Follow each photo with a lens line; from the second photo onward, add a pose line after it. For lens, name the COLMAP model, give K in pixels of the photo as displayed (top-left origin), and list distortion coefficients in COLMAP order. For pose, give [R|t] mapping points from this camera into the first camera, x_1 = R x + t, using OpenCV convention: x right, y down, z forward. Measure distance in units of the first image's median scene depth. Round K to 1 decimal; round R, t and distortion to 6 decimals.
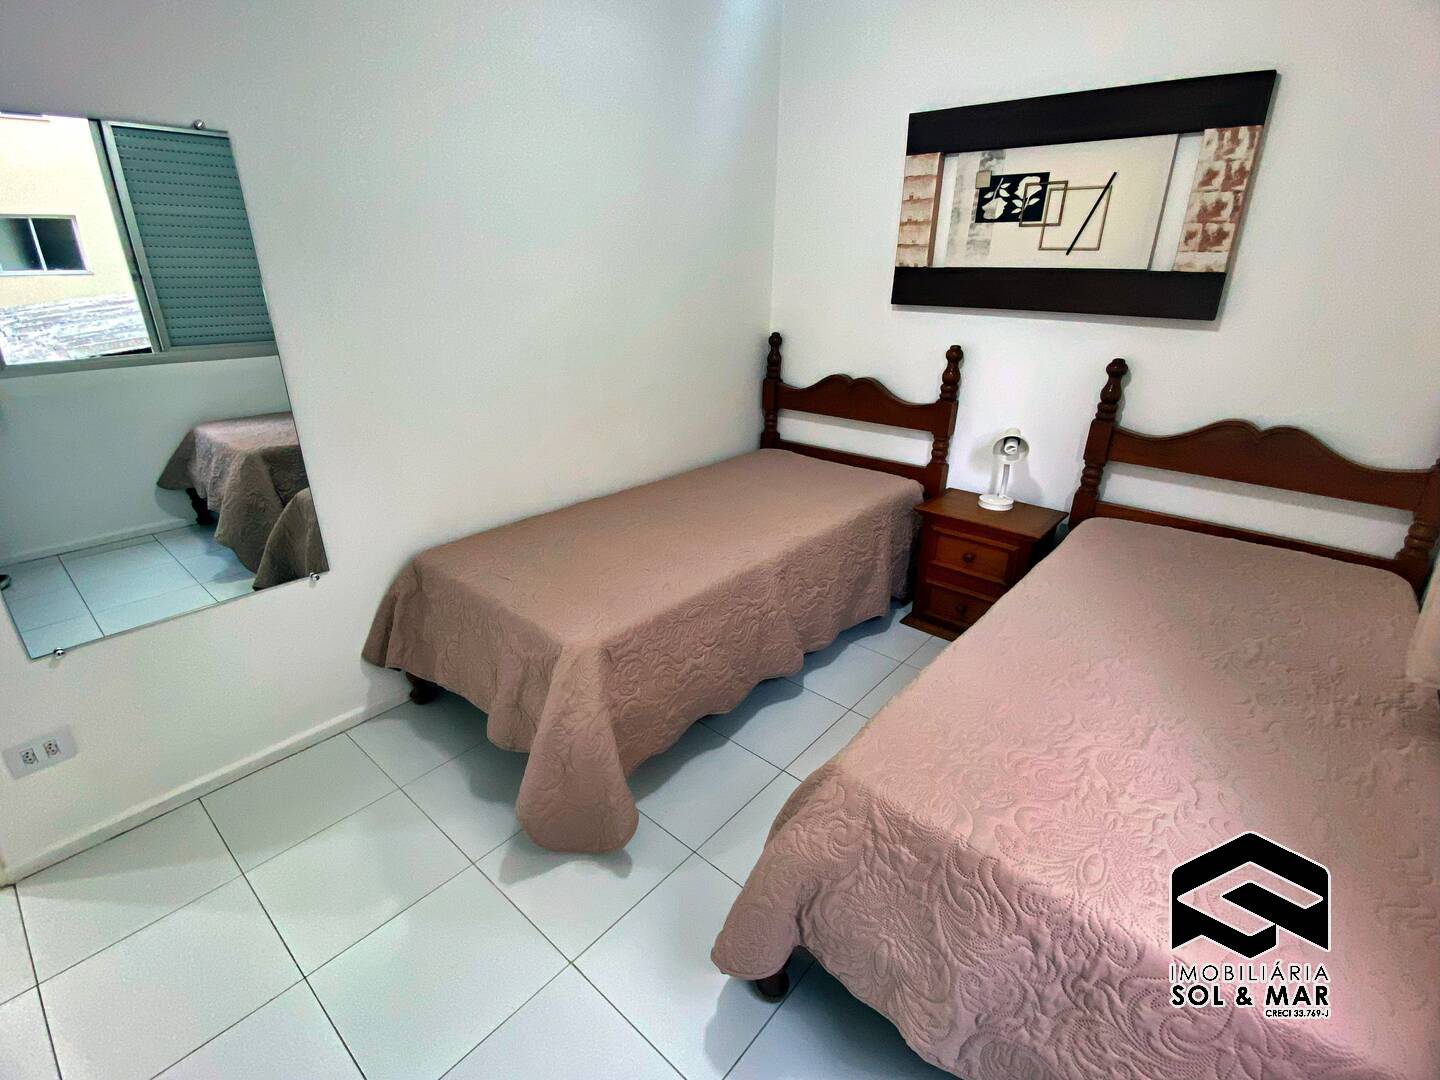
lens RADIAL K [[665.1, 0, 720.0], [0, 665.1, 540.0], [0, 0, 1]] dist [0.027421, -0.025208]
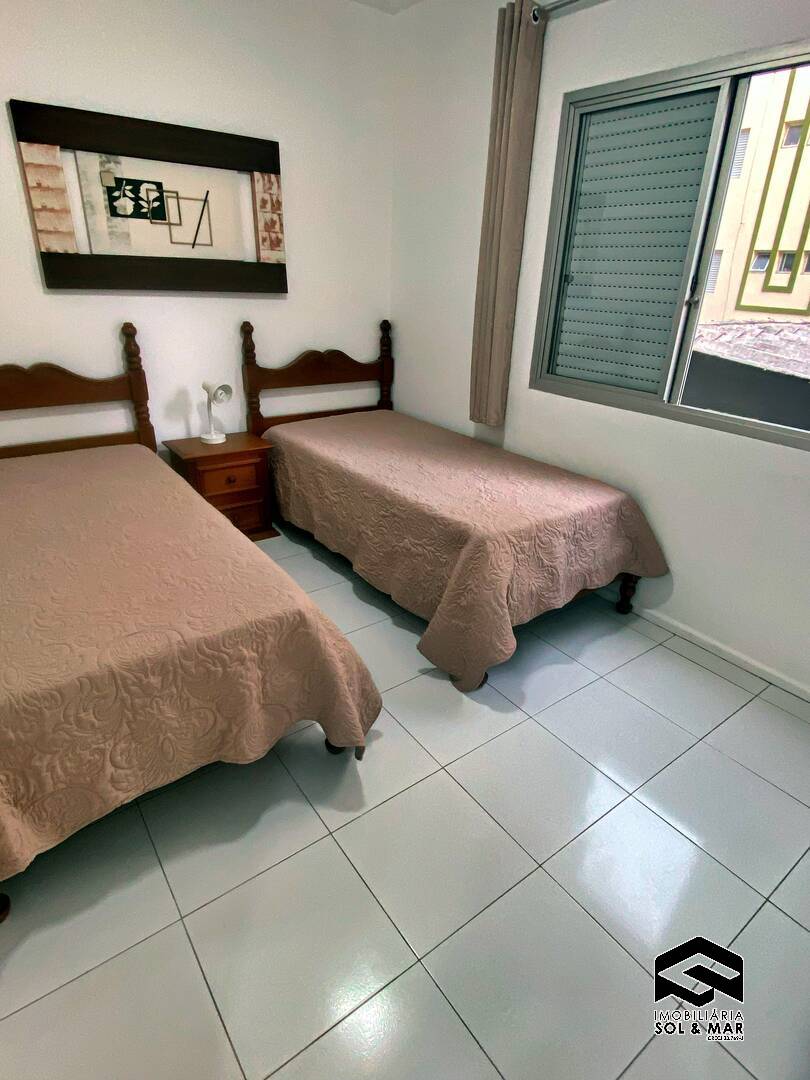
lens RADIAL K [[595.0, 0, 410.9], [0, 595.0, 535.8], [0, 0, 1]] dist [0.043093, -0.031490]
pose [[0.217511, -0.405143, 0.888002, -0.715823], [0.341503, 0.883870, 0.319608, -0.145118], [-0.914366, 0.233737, 0.330609, 0.317714]]
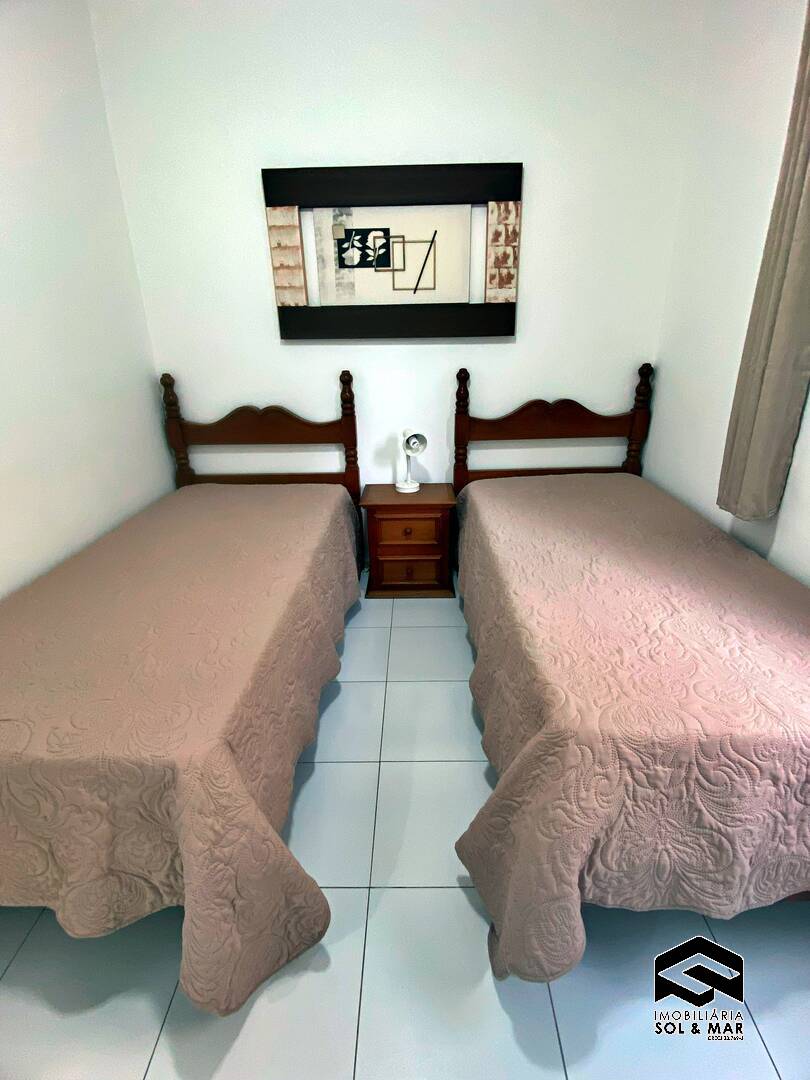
lens RADIAL K [[498.8, 0, 410.2], [0, 498.8, 540.2], [0, 0, 1]] dist [0.027421, -0.025208]
pose [[0.764717, -0.270512, 0.584835, -0.203979], [0.271783, 0.958336, 0.087896, -0.044117], [-0.584245, 0.091733, 0.806376, 0.242869]]
